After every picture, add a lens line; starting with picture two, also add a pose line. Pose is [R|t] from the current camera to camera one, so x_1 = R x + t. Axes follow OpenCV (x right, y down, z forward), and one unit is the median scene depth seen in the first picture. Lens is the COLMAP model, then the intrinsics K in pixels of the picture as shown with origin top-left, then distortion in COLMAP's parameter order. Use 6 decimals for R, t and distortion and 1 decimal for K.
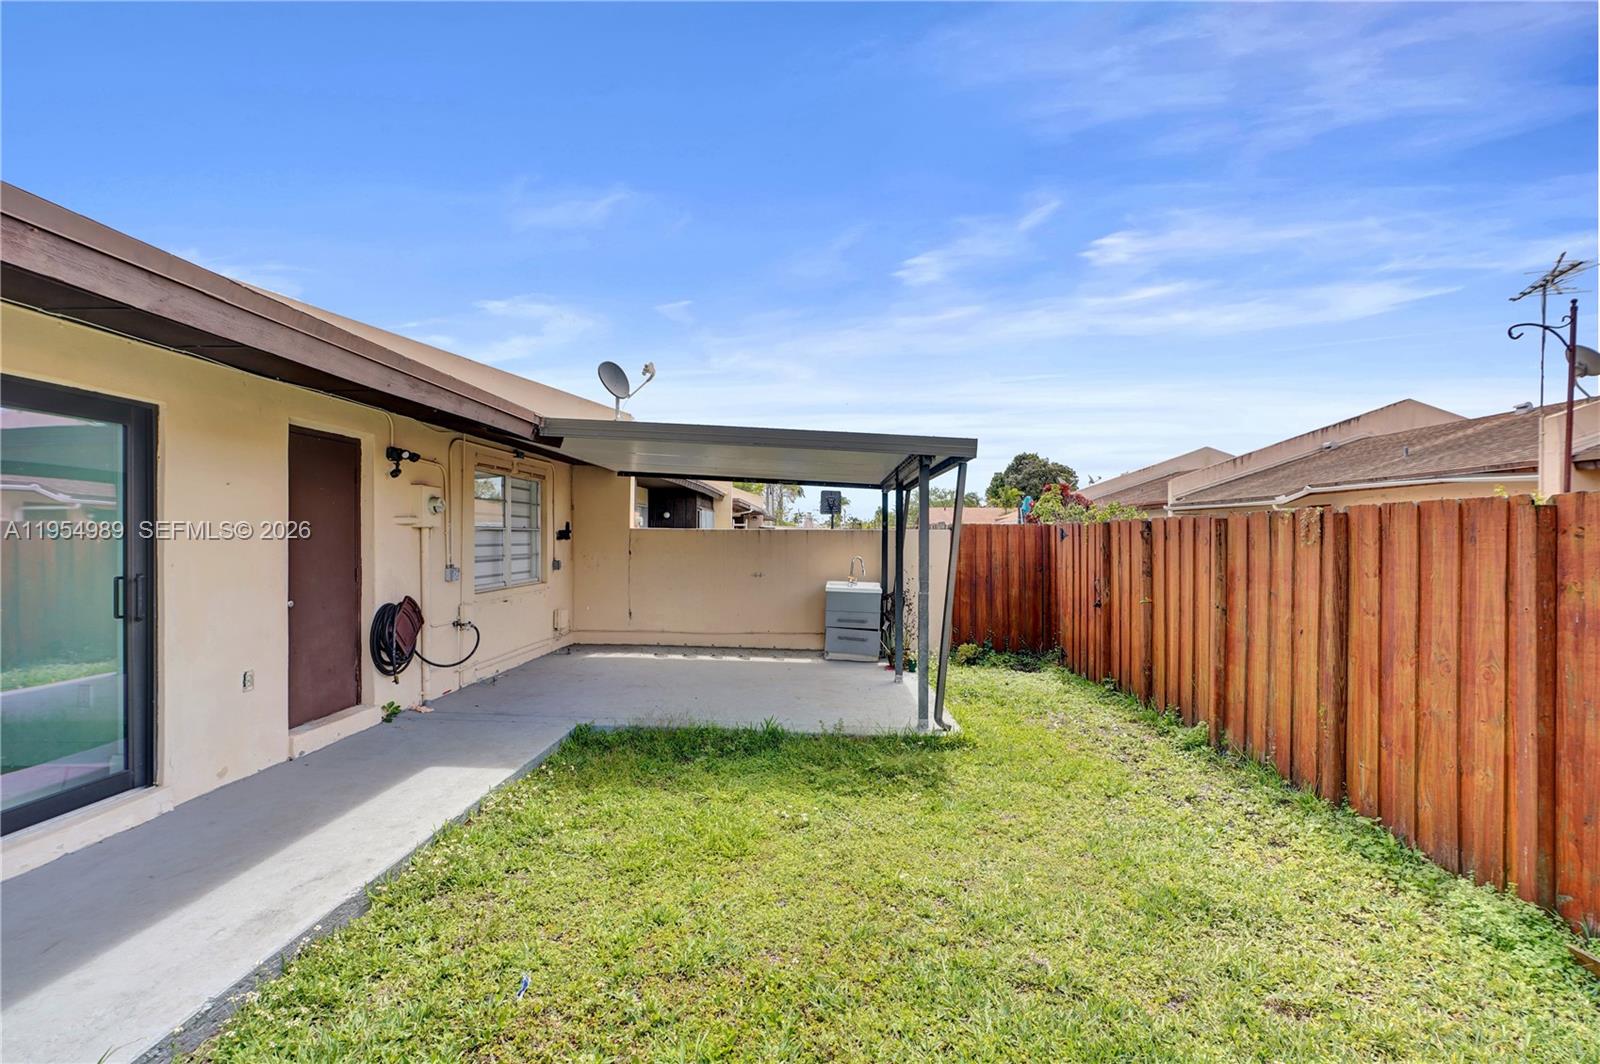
lens RADIAL K [[728.6, 0, 800.3], [0, 728.6, 538.5], [0, 0, 1]] dist [-0.001478, 0.000641]
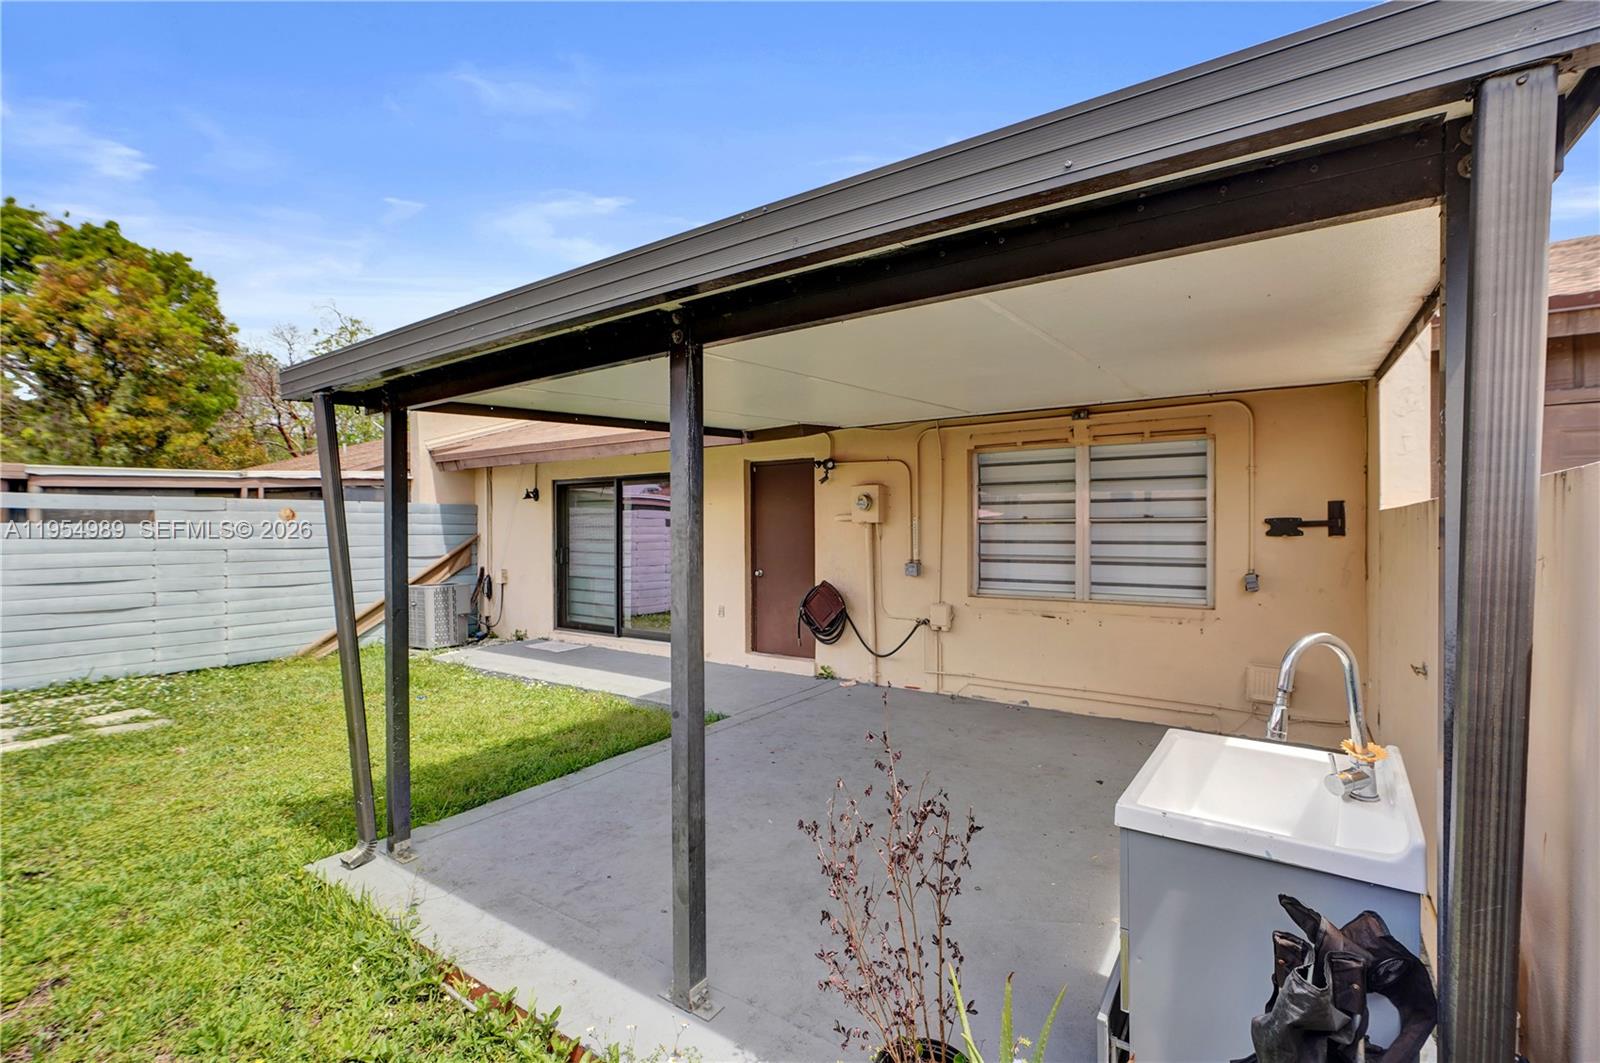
lens RADIAL K [[699.1, 0, 806.4], [0, 699.1, 537.6], [0, 0, 1]] dist [-0.017817, 0.000471]
pose [[-0.528075, 0.003501, -0.849191, 0.476817], [-0.002609, 0.999980, 0.005745, 0.000886], [0.849194, 0.005250, -0.528055, 1.643151]]
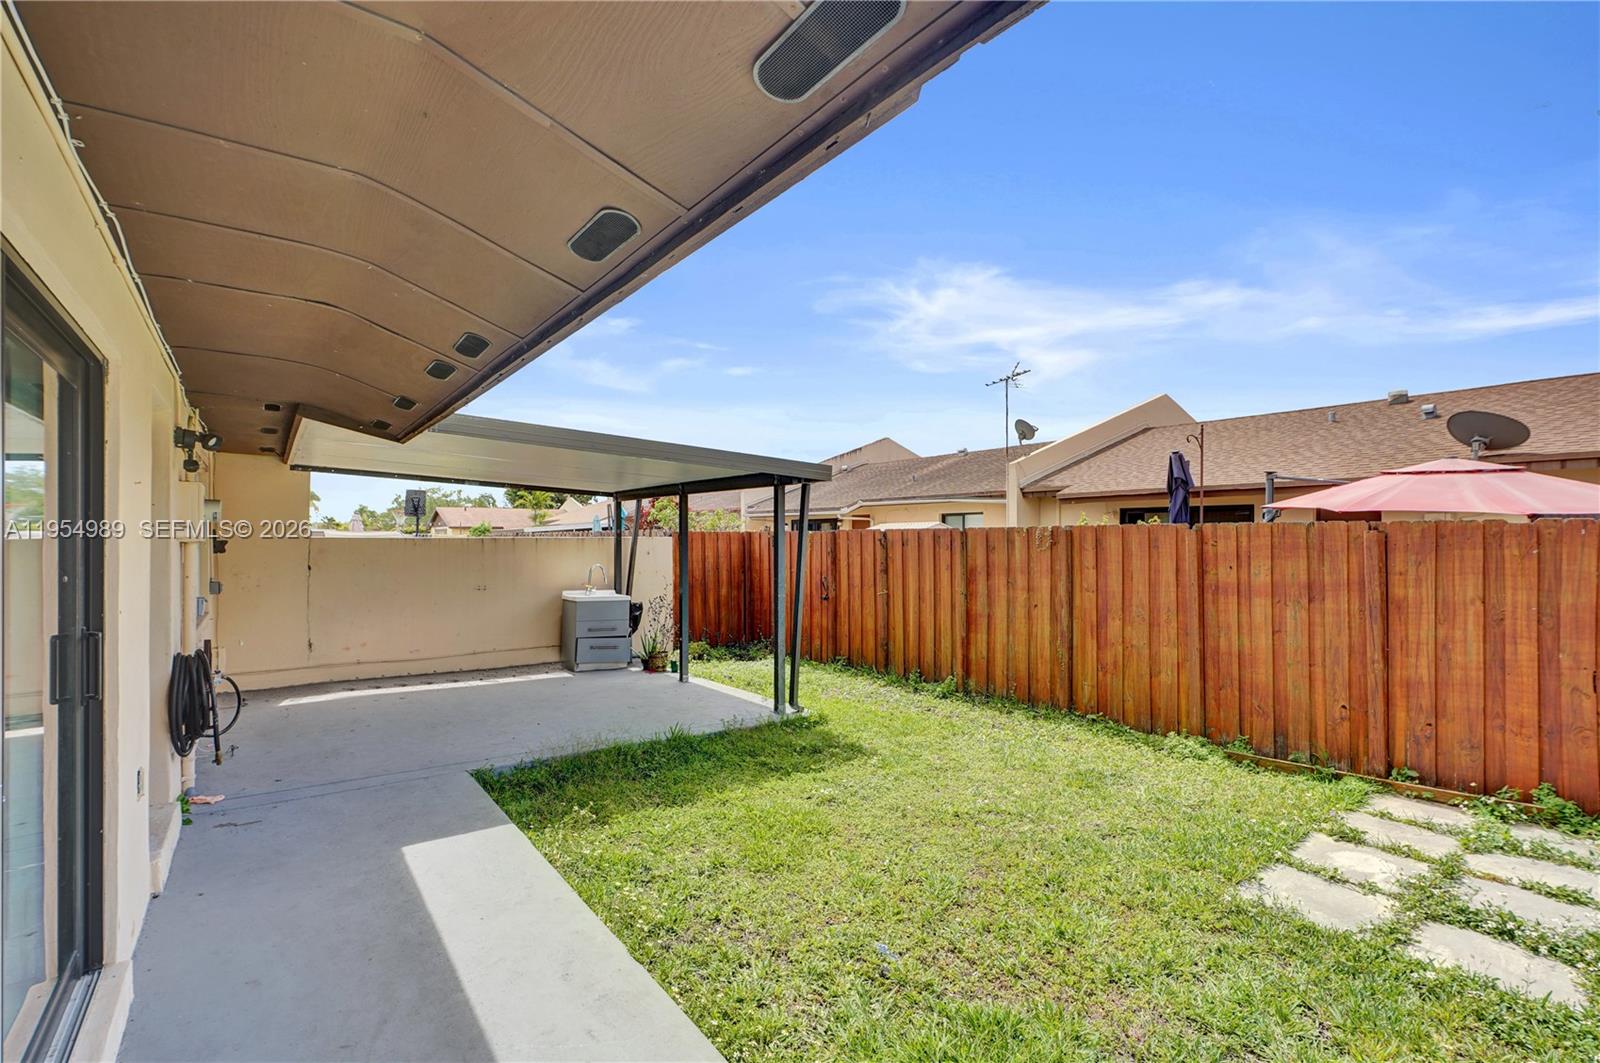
lens RADIAL K [[729.7, 0, 812.9], [0, 729.7, 535.6], [0, 0, 1]] dist [-0.010426, 0.000542]
pose [[0.774251, -0.003416, 0.632869, -0.553924], [0.006461, 0.999976, -0.002507, -0.017205], [-0.632846, 0.006030, 0.774255, 0.085120]]
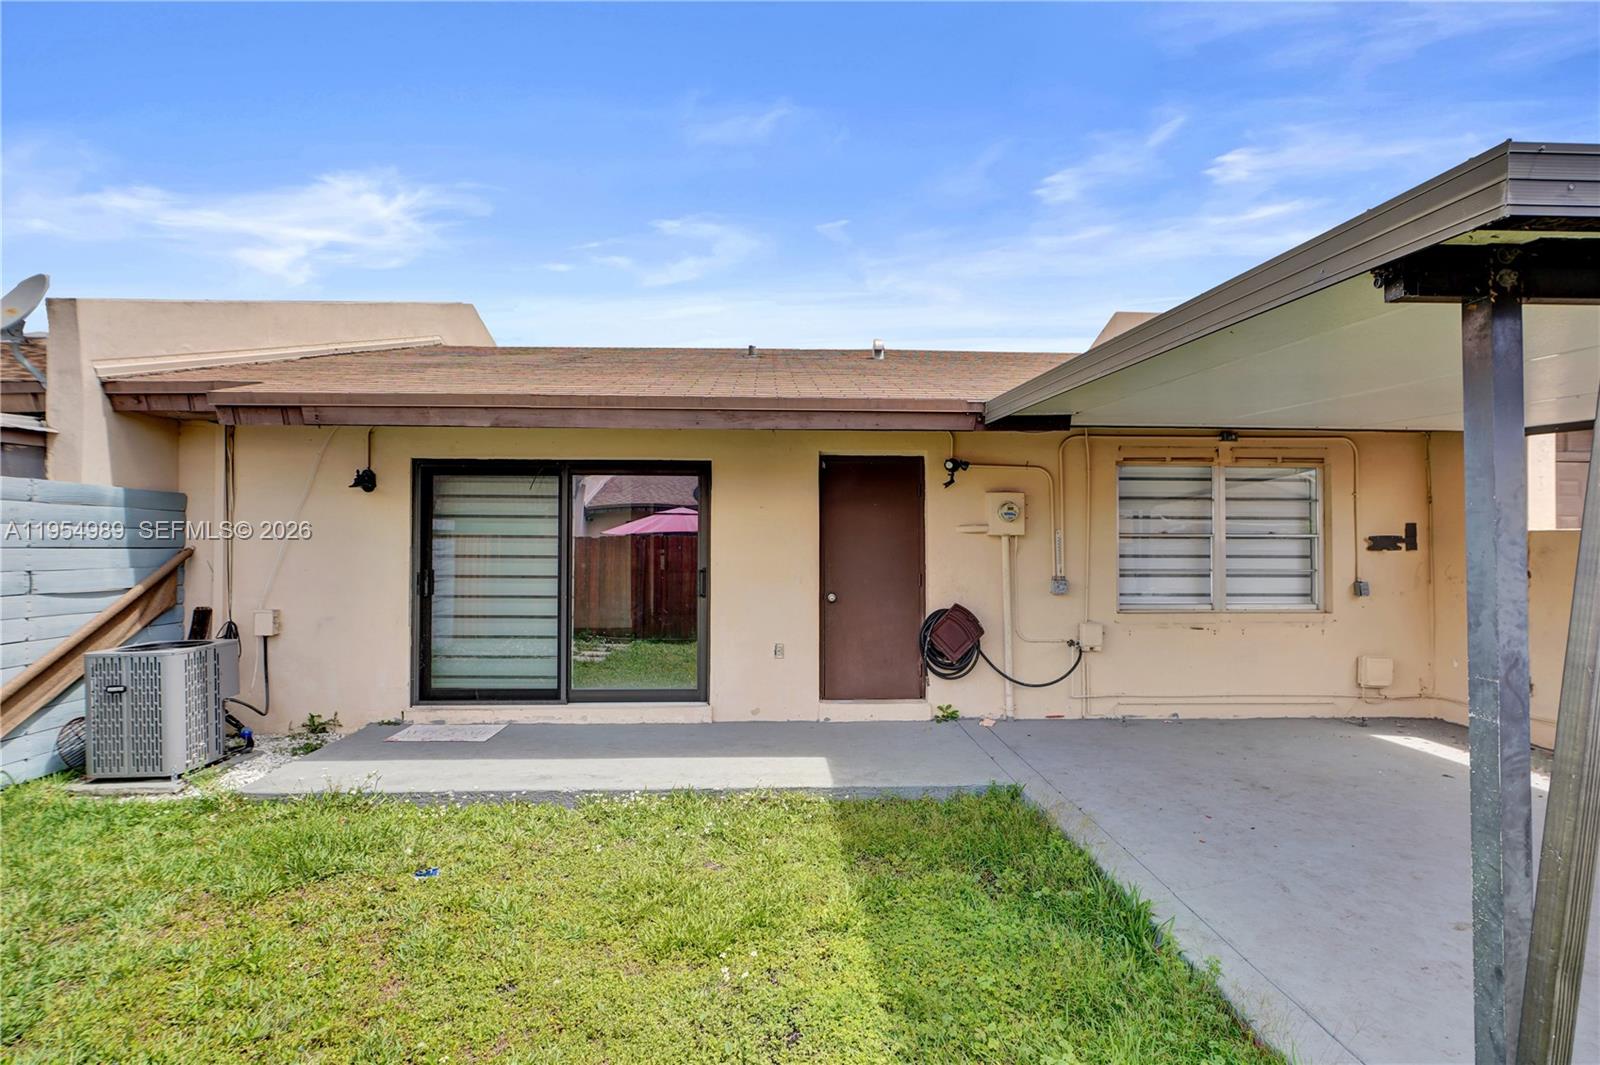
lens RADIAL K [[729.7, 0, 812.9], [0, 729.7, 536.6], [0, 0, 1]] dist [-0.010426, 0.000542]
pose [[0.081582, -0.016814, -0.996525, 0.474396], [-0.004190, 0.999843, -0.017213, 0.004050], [0.996658, 0.005579, 0.081499, 0.743782]]
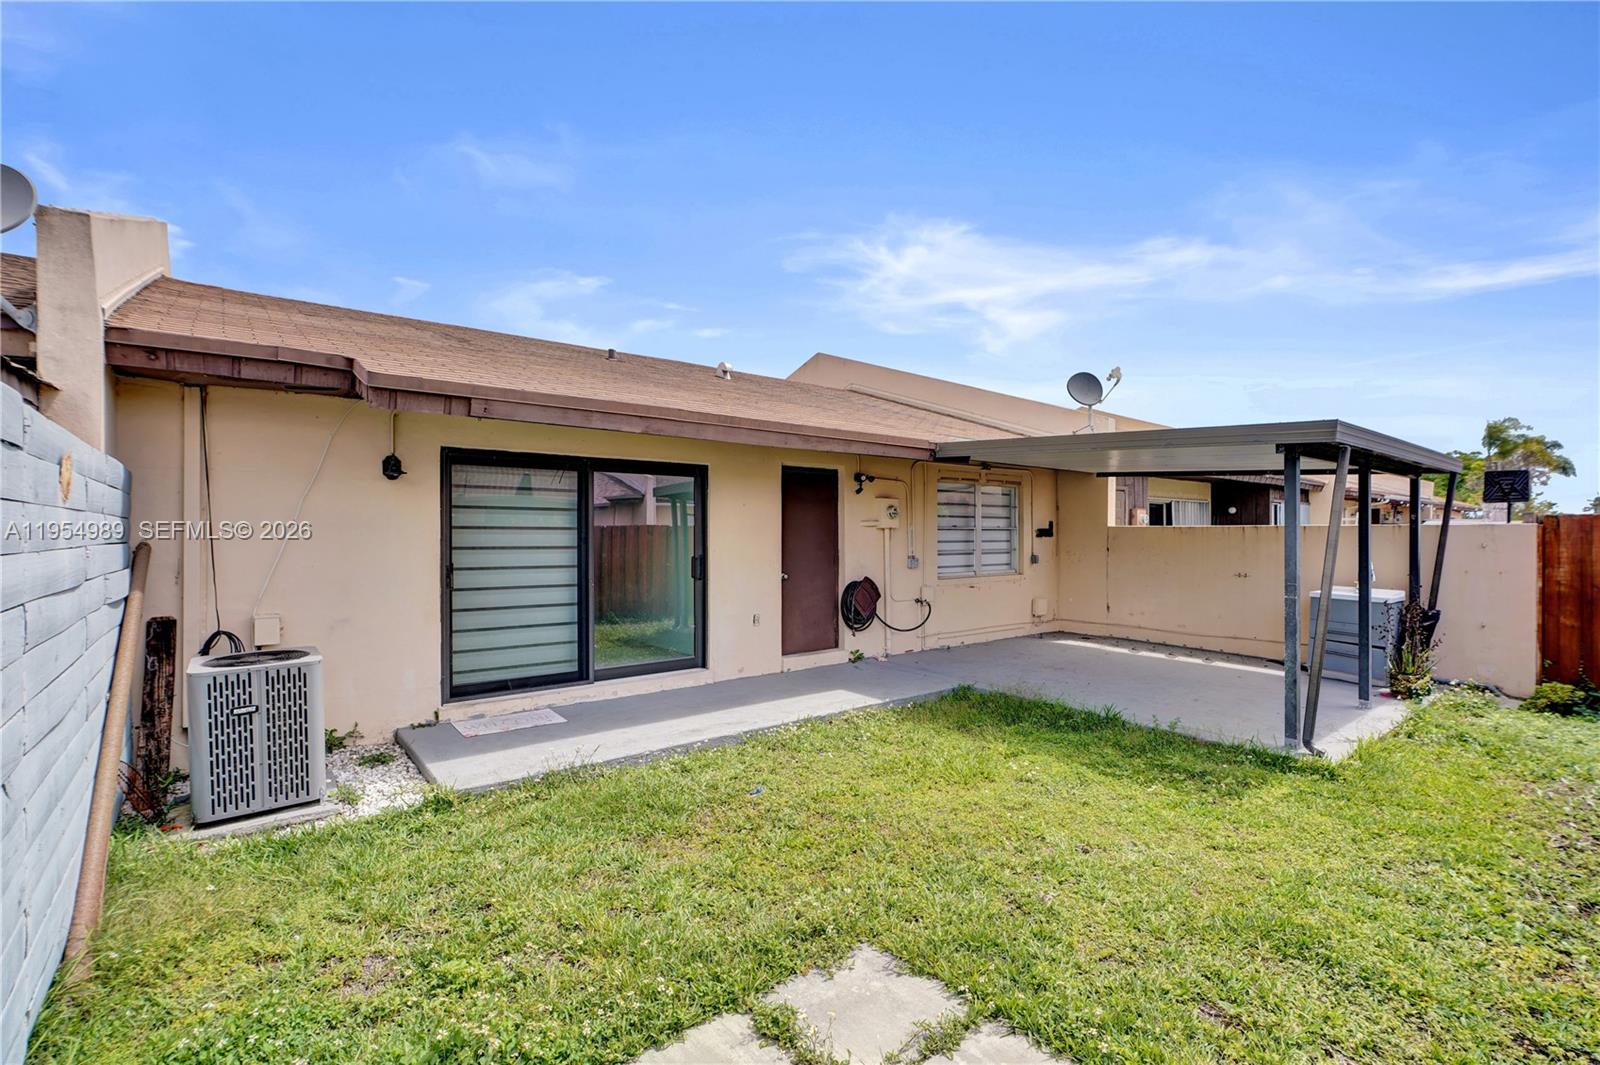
lens RADIAL K [[729.7, 0, 812.9], [0, 729.7, 536.6], [0, 0, 1]] dist [-0.010426, 0.000542]
pose [[0.667308, 0.000527, -0.744781, 0.470900], [0.000274, 1.000000, 0.000953, -0.000992], [0.744781, -0.000840, 0.667308, -0.031716]]
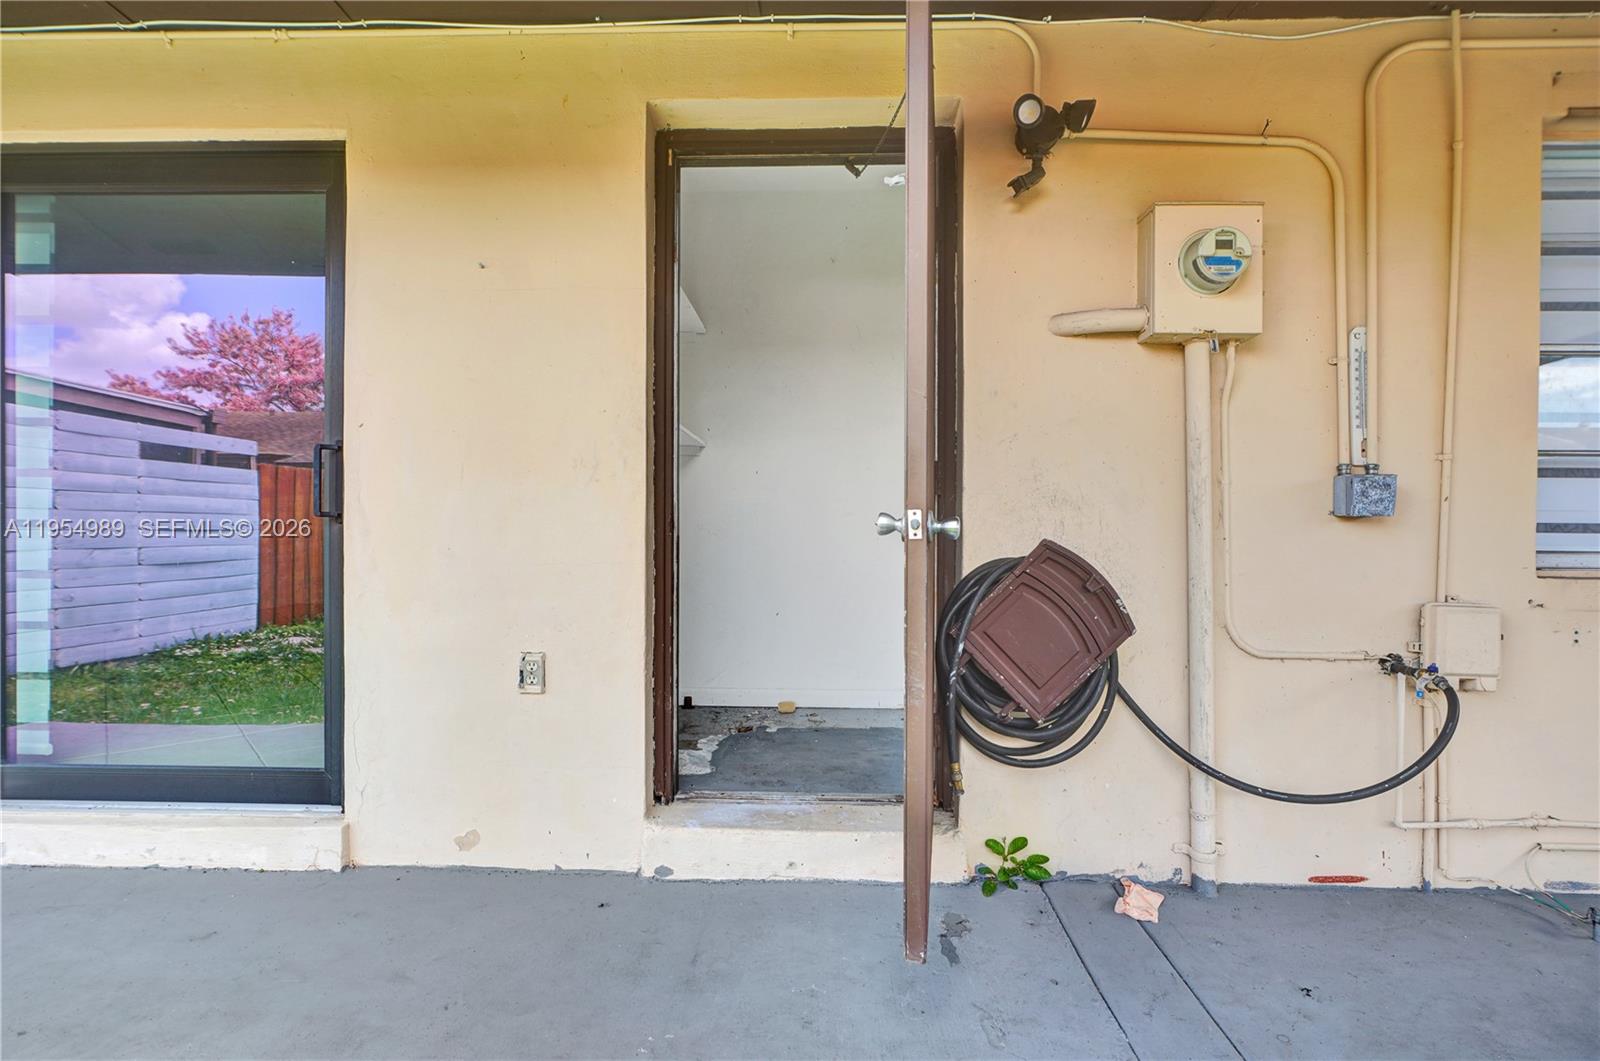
lens RADIAL K [[739.5, 0, 800.0], [0, 739.5, 530.5], [0, 0, 1]] dist [-0.000828, 0.000280]
pose [[0.010611, 0.003674, -0.999937, -0.209758], [-0.009977, 0.999944, 0.003568, 0.077015], [0.999894, 0.009938, 0.010647, 0.915344]]
